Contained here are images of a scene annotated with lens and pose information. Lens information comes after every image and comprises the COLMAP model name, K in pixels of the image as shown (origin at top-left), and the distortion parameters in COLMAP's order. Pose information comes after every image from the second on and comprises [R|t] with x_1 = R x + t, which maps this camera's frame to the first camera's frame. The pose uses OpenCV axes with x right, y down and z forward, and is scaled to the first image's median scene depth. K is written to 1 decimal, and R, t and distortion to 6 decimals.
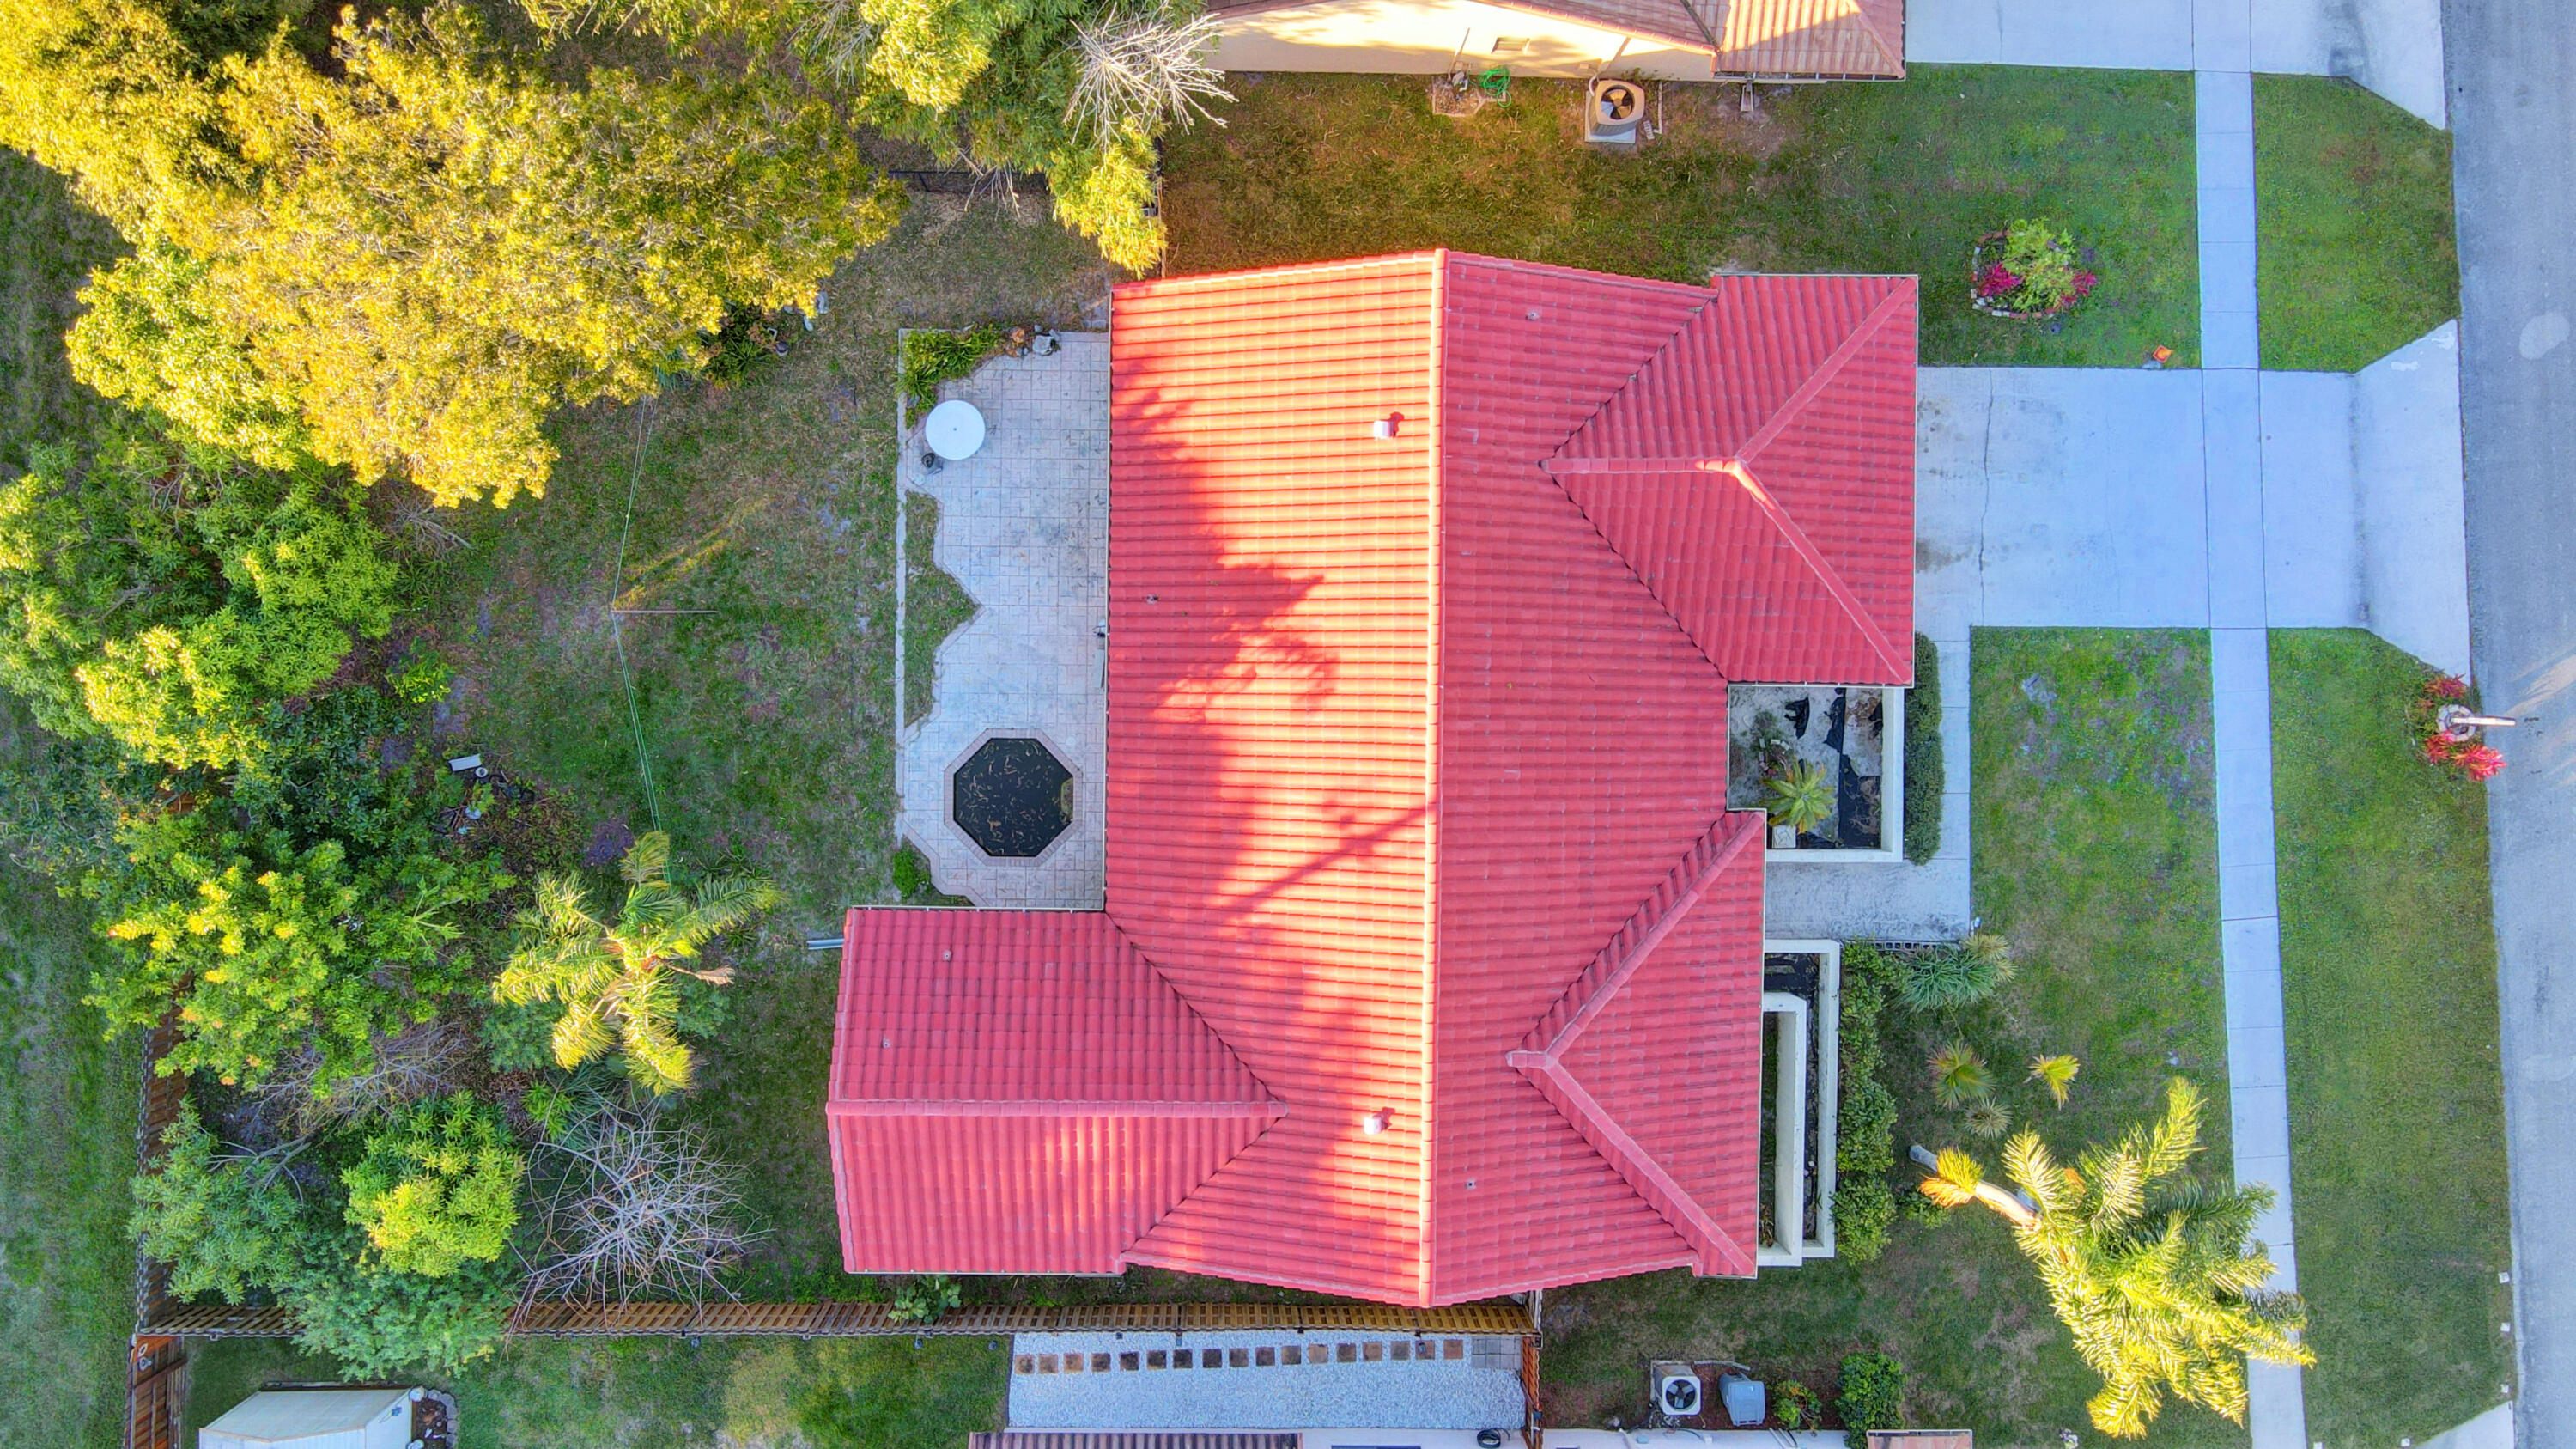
lens RADIAL K [[1846.0, 0, 1288.0], [0, 1846.0, 724.5], [0, 0, 1]] dist [-0.026157, 0.042636]
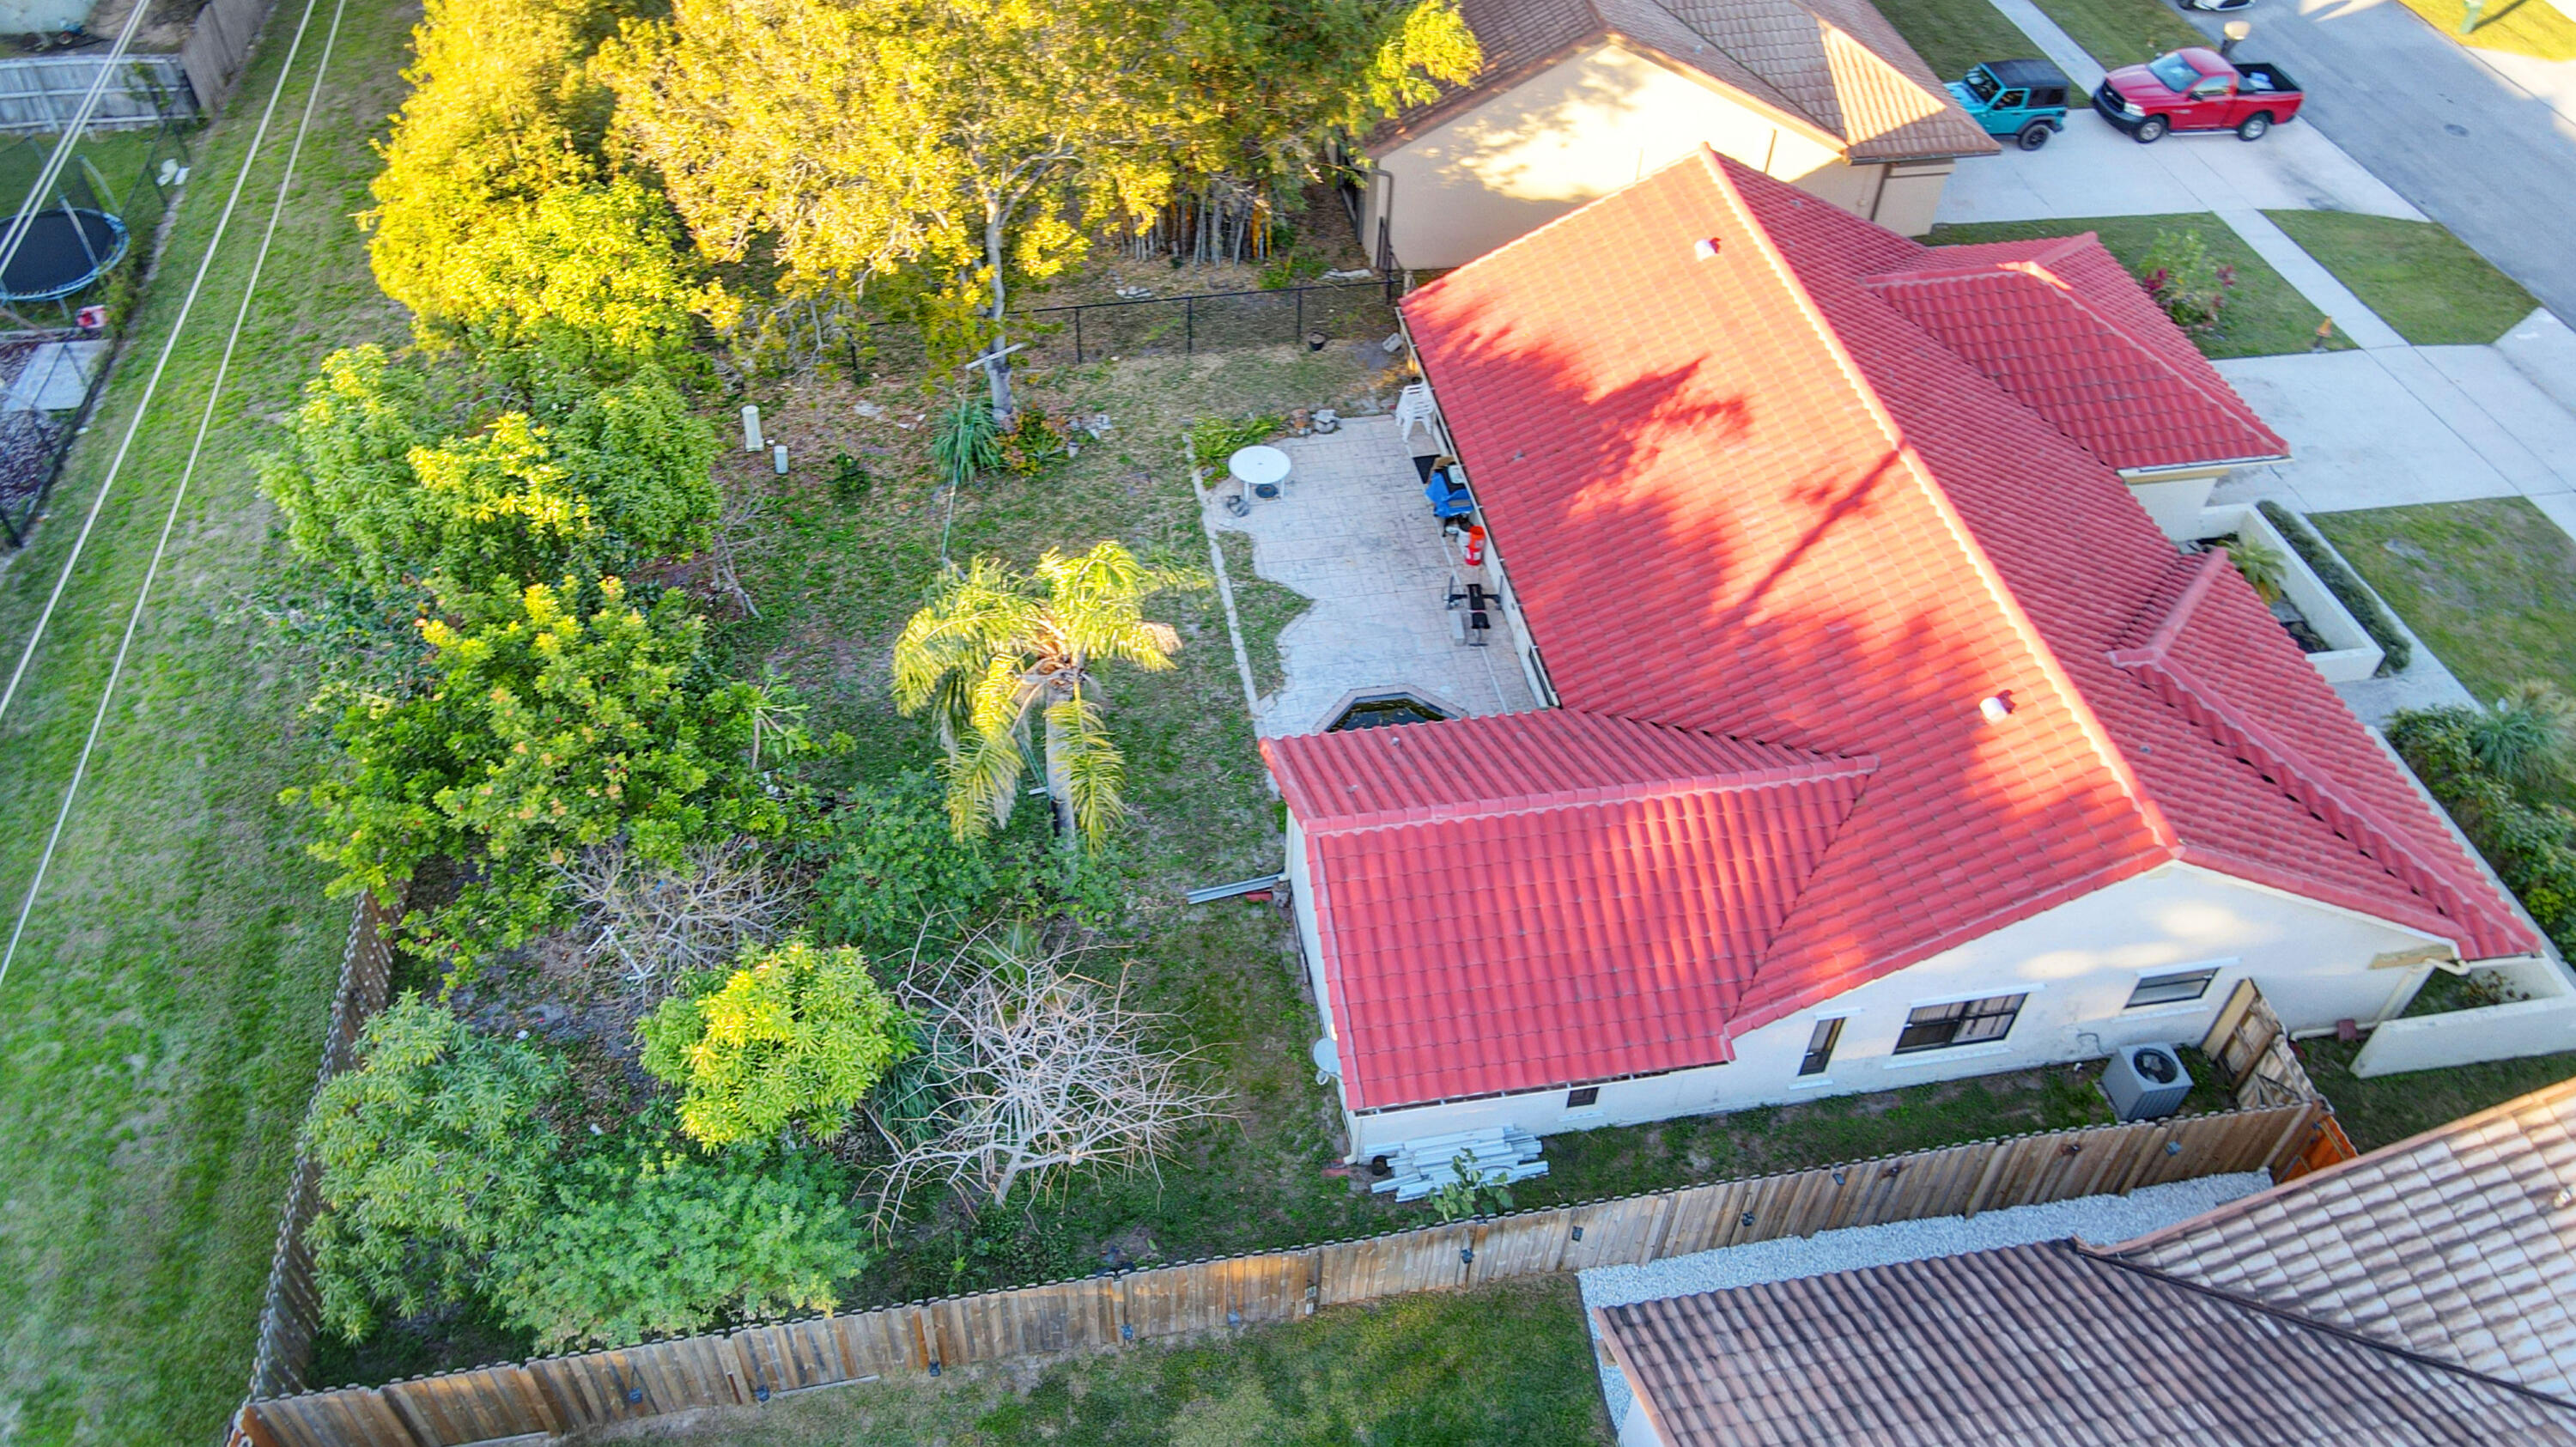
lens RADIAL K [[1845.8, 0, 1288.0], [0, 1845.8, 723.5], [0, 0, 1]] dist [-0.026157, 0.042636]
pose [[0.982604, -0.139784, 0.122267, -0.303214], [0.185582, 0.714456, -0.674620, 0.604971], [0.006946, 0.685575, 0.727969, 0.369331]]
